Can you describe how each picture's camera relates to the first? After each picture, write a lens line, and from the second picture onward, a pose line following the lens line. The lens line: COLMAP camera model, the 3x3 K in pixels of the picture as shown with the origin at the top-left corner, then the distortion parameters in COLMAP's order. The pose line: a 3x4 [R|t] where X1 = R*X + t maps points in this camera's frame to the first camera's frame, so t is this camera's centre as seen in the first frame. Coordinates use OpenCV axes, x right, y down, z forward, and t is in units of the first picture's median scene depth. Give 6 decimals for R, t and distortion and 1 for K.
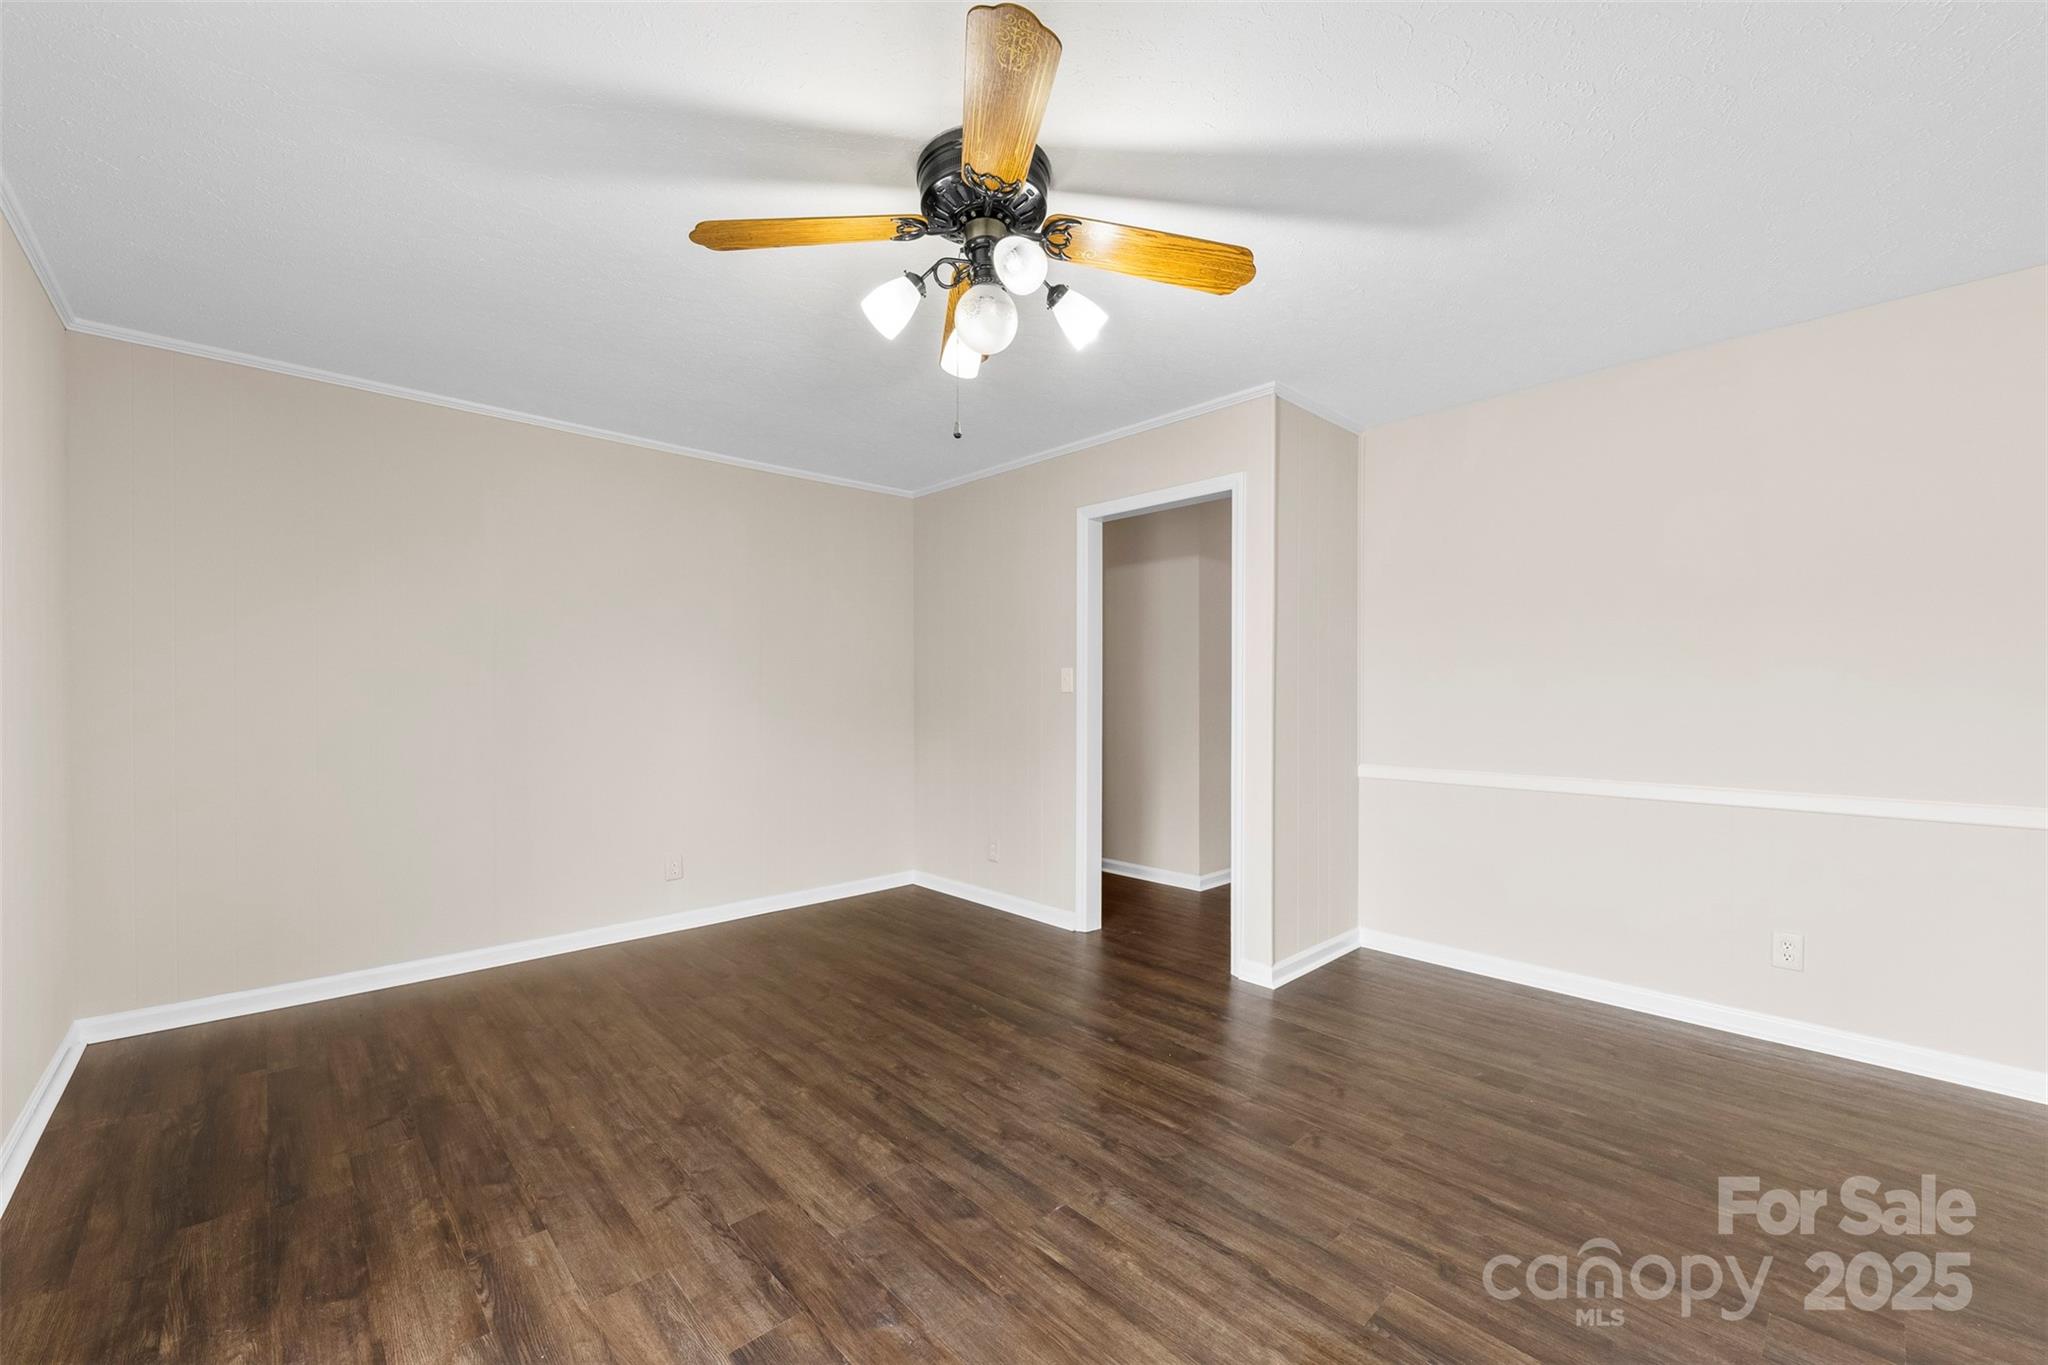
lens RADIAL K [[806.6, 0, 1014.4], [0, 806.6, 679.9], [0, 0, 1]] dist [0.000528, -0.000883]
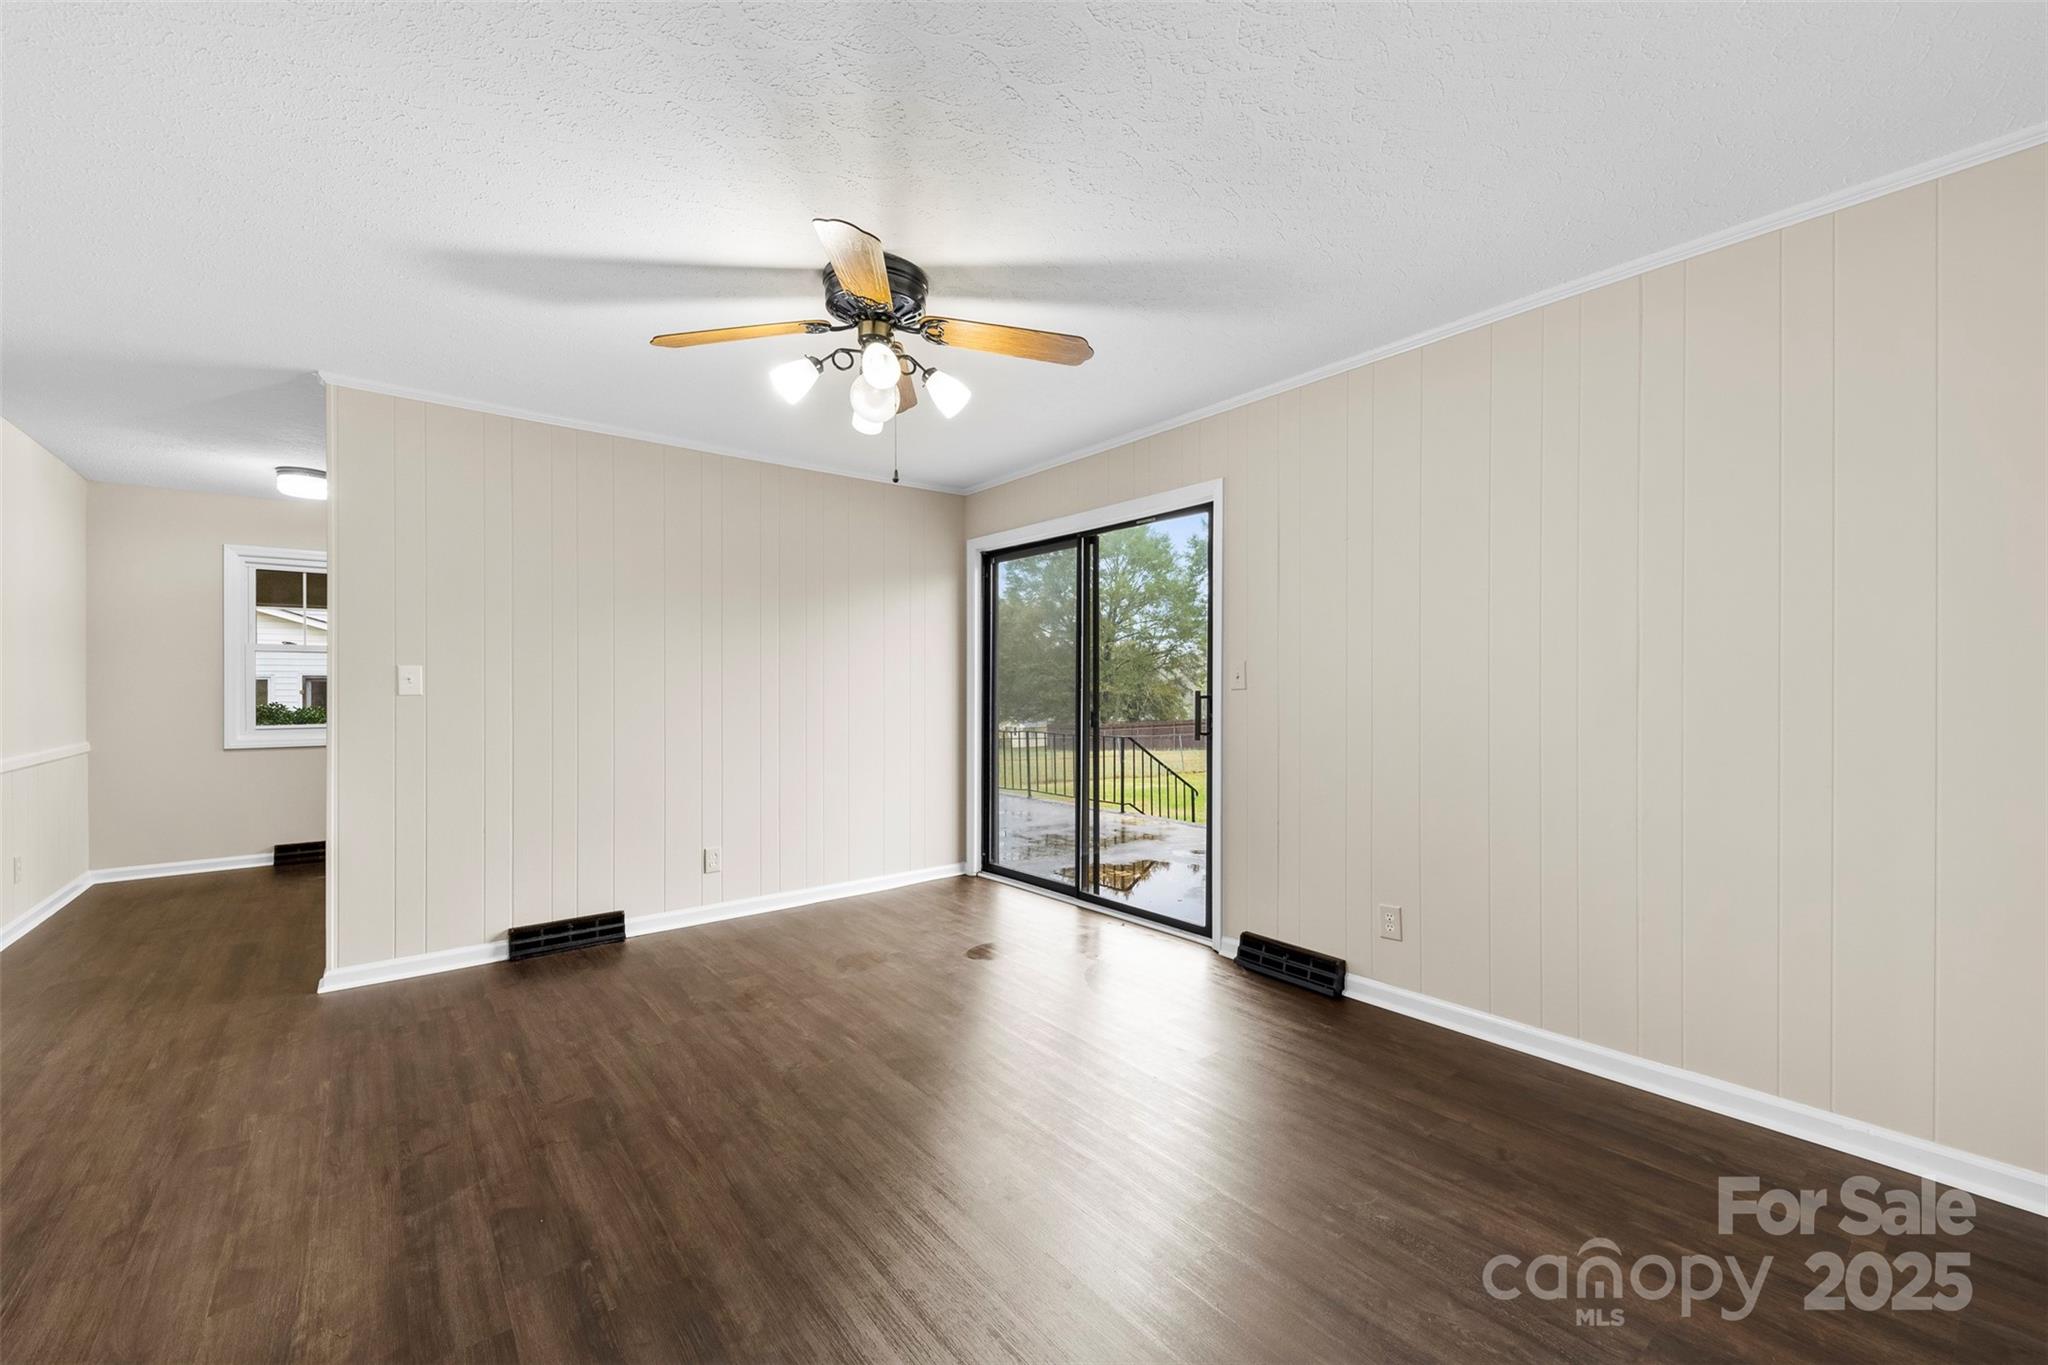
lens RADIAL K [[806.6, 0, 1031.2], [0, 806.6, 685.3], [0, 0, 1]] dist [0.000528, -0.000883]
pose [[-0.998125, 0.000418, 0.061202, -0.342053], [-0.000640, 0.999851, -0.017273, 0.034174], [-0.061200, -0.017280, -0.997976, 2.176087]]
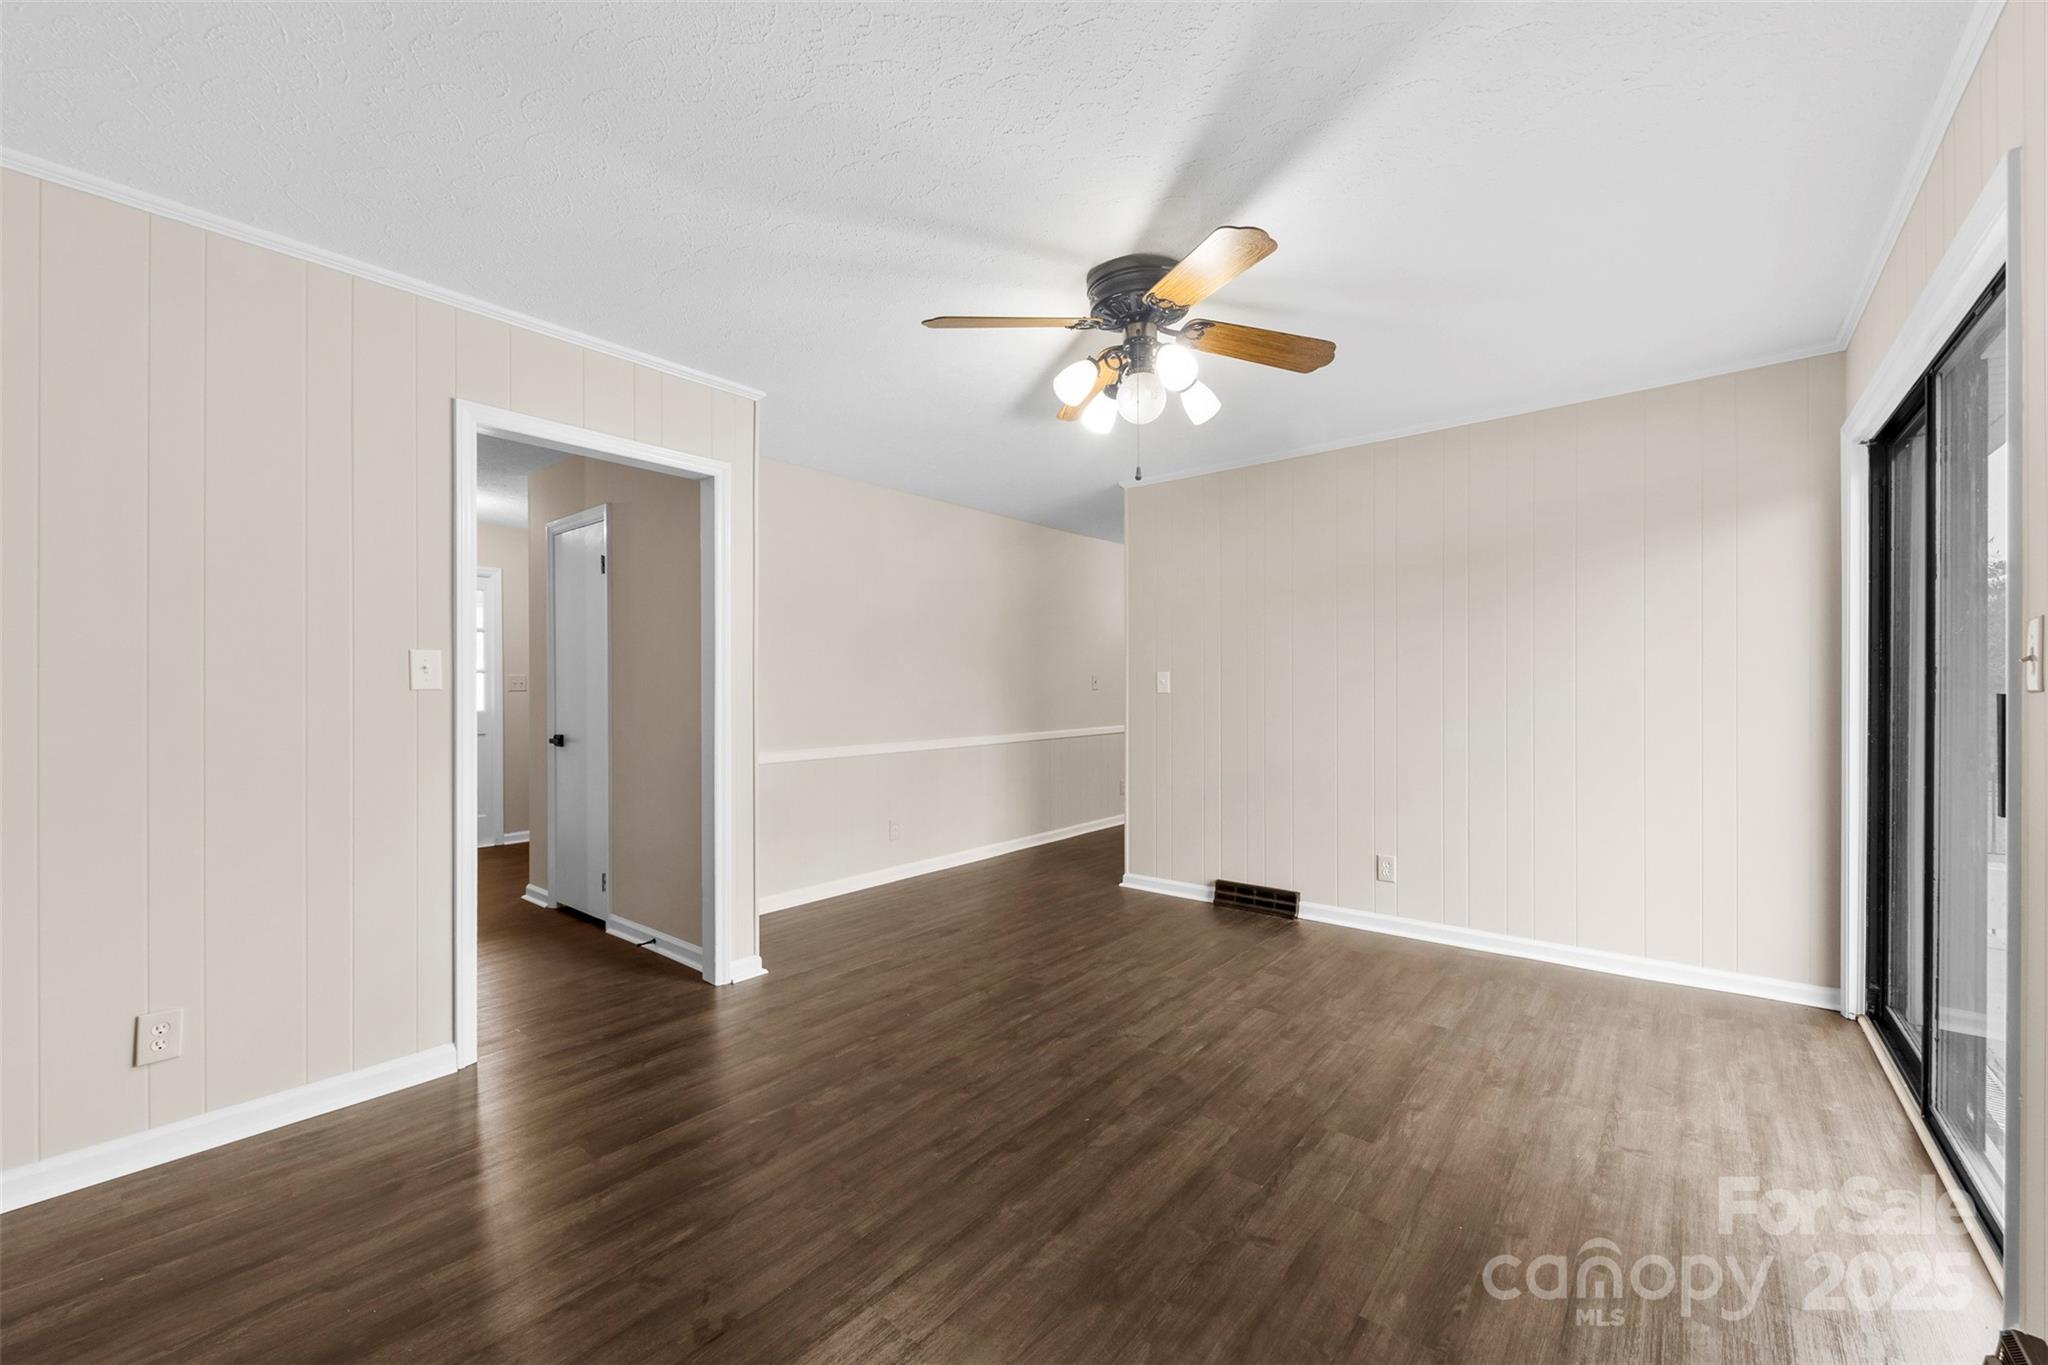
lens RADIAL K [[806.6, 0, 1017.5], [0, 806.6, 694.5], [0, 0, 1]] dist [0.000528, -0.000883]
pose [[-0.127923, -0.007571, 0.991755, -1.223490], [-0.008684, 0.999941, 0.006514, 0.017678], [-0.991746, -0.007779, -0.127981, 1.309910]]
